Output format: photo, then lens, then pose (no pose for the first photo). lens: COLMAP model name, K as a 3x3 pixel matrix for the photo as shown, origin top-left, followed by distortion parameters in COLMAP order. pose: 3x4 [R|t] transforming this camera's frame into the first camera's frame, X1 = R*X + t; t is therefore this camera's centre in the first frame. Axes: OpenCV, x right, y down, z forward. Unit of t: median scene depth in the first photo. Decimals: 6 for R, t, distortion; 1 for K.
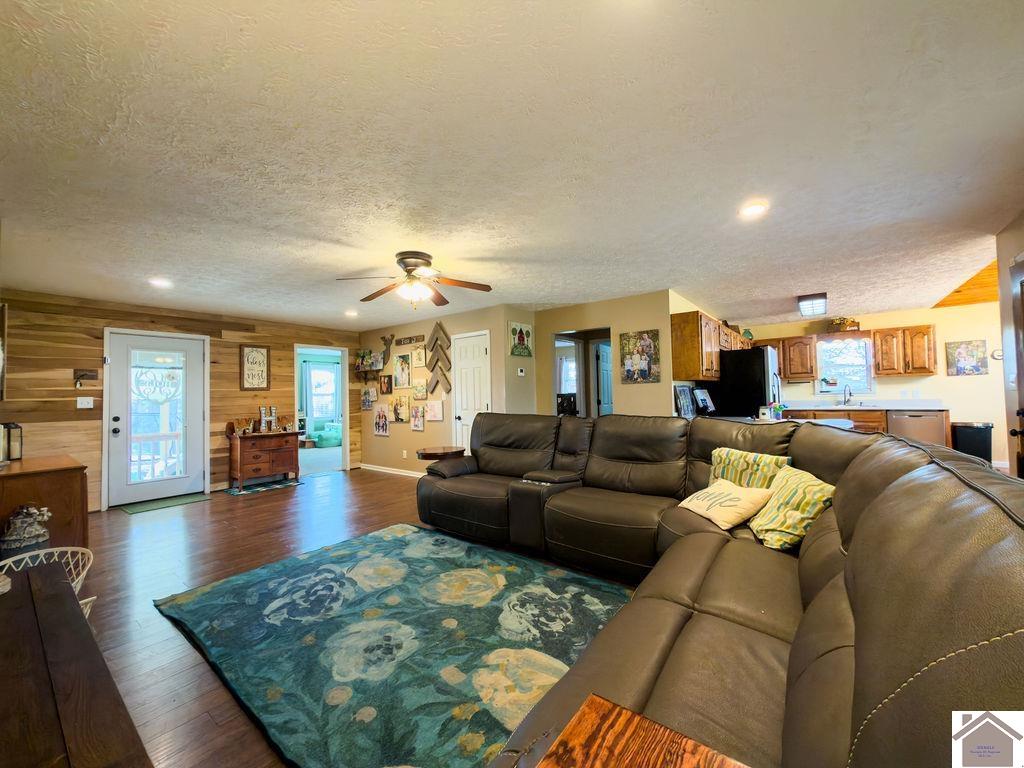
lens RADIAL K [[405.6, 0, 513.2], [0, 405.6, 390.7], [0, 0, 1]] dist [-0.000128, 0.000060]
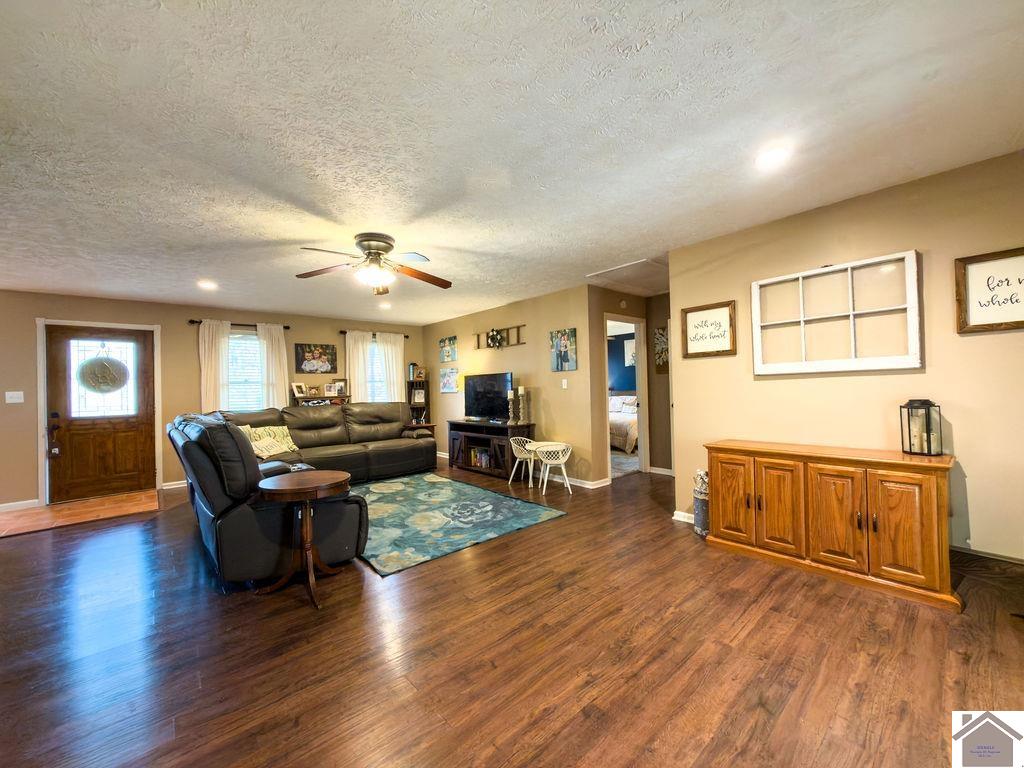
lens RADIAL K [[405.6, 0, 517.9], [0, 405.6, 383.0], [0, 0, 1]] dist [-0.000128, 0.000060]
pose [[-0.982692, 0.053124, 0.177464, -0.441442], [0.048843, 0.998402, -0.028408, 0.026274], [-0.178690, -0.019249, -0.983717, 1.131648]]
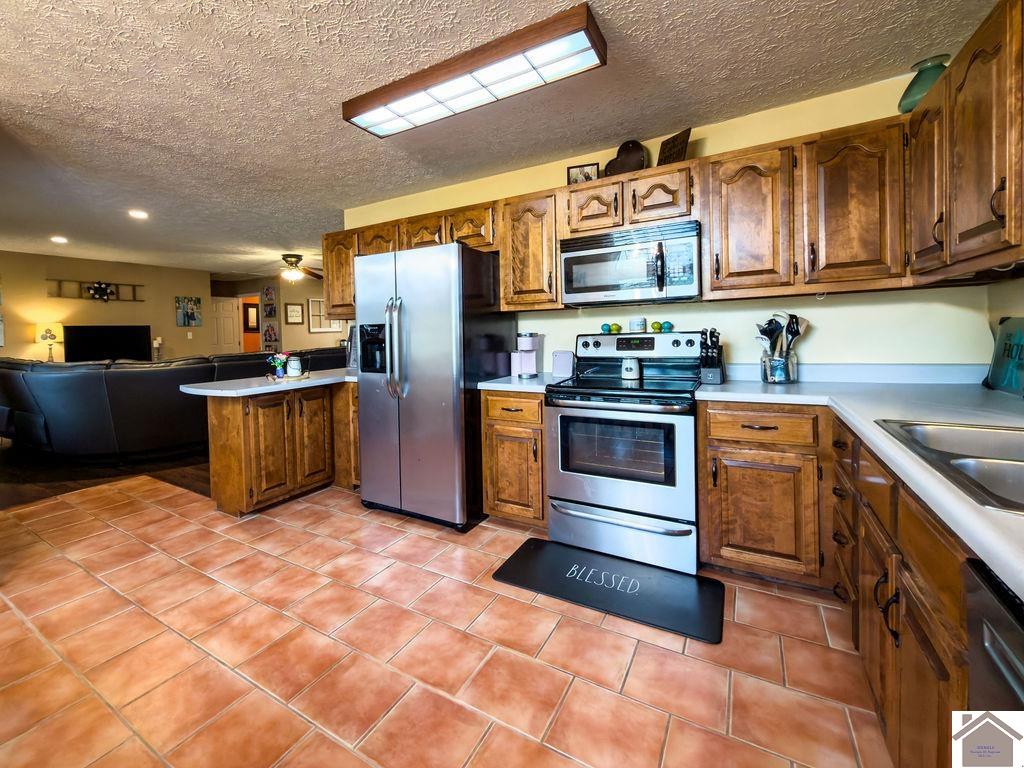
lens RADIAL K [[446.7, 0, 486.3], [0, 446.7, 349.9], [0, 0, 1]] dist [-0.000163, 0.000236]
pose [[0.134693, 0.064666, -0.988775, 1.117545], [0.033626, 0.996995, 0.069784, -0.014073], [0.990317, -0.042648, 0.132113, 0.958994]]
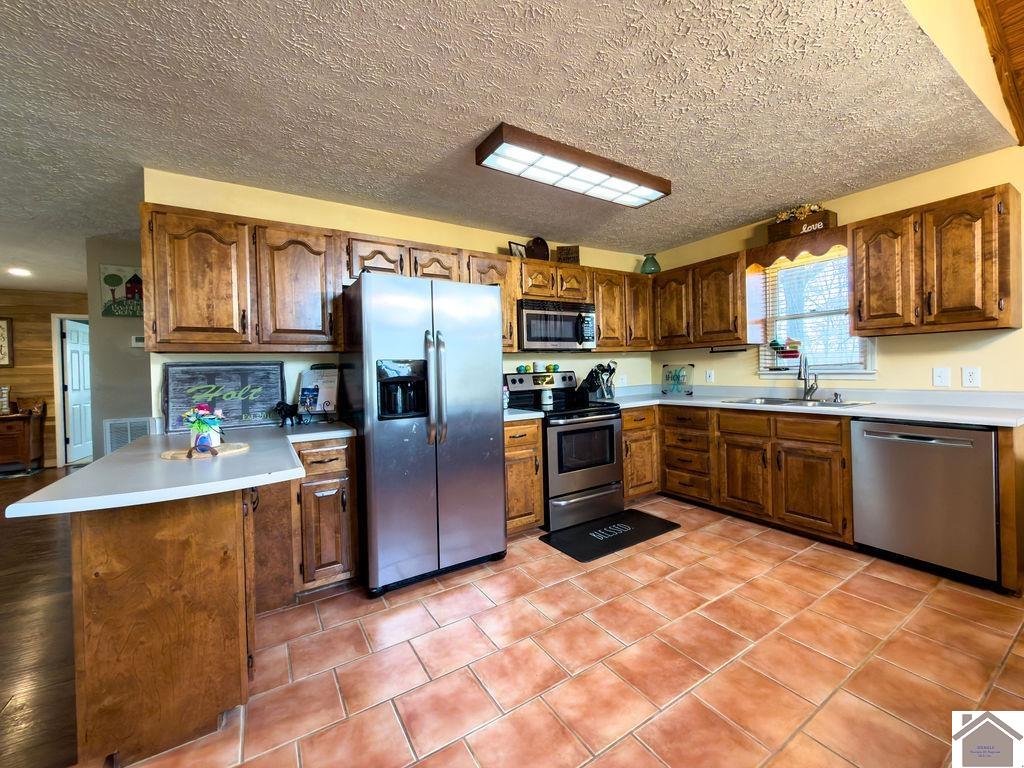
lens RADIAL K [[405.6, 0, 521.1], [0, 405.6, 379.7], [0, 0, 1]] dist [-0.000128, 0.000060]
pose [[0.946829, 0.009957, -0.321584, 0.810707], [0.005030, 0.998941, 0.045737, -0.009996], [0.321698, -0.044922, 0.945776, 0.557494]]
